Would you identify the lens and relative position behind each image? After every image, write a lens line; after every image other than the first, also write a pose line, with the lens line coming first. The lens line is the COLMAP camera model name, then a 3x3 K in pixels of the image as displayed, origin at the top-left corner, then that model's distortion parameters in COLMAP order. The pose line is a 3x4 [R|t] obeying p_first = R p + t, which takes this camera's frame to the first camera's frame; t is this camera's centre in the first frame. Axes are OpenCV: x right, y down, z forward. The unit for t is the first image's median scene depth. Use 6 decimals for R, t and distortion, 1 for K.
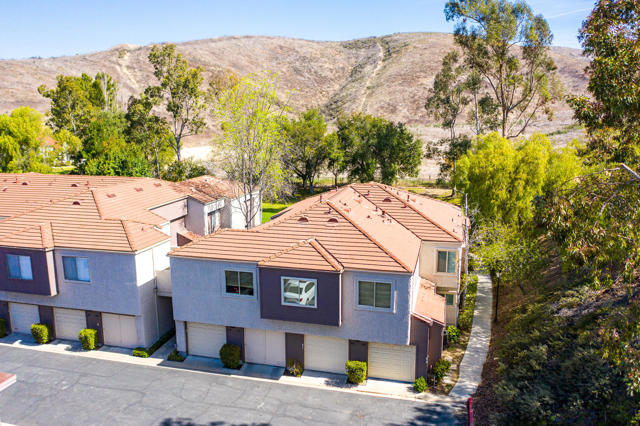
lens RADIAL K [[504.3, 0, 319.4], [0, 504.3, 212.9], [0, 0, 1]] dist [-0.034496, -0.005320]
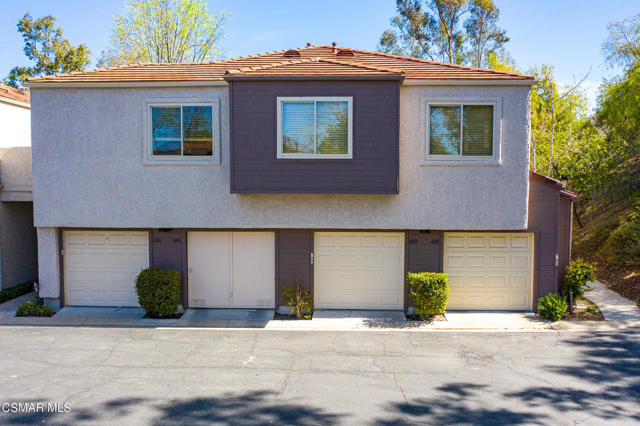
lens RADIAL K [[504.3, 0, 321.2], [0, 504.3, 213.1], [0, 0, 1]] dist [-0.034496, -0.005320]
pose [[0.975163, -0.005267, 0.221425, -0.135595], [0.035646, 0.990418, -0.133425, 0.288098], [-0.218600, 0.138004, 0.966007, 0.506023]]
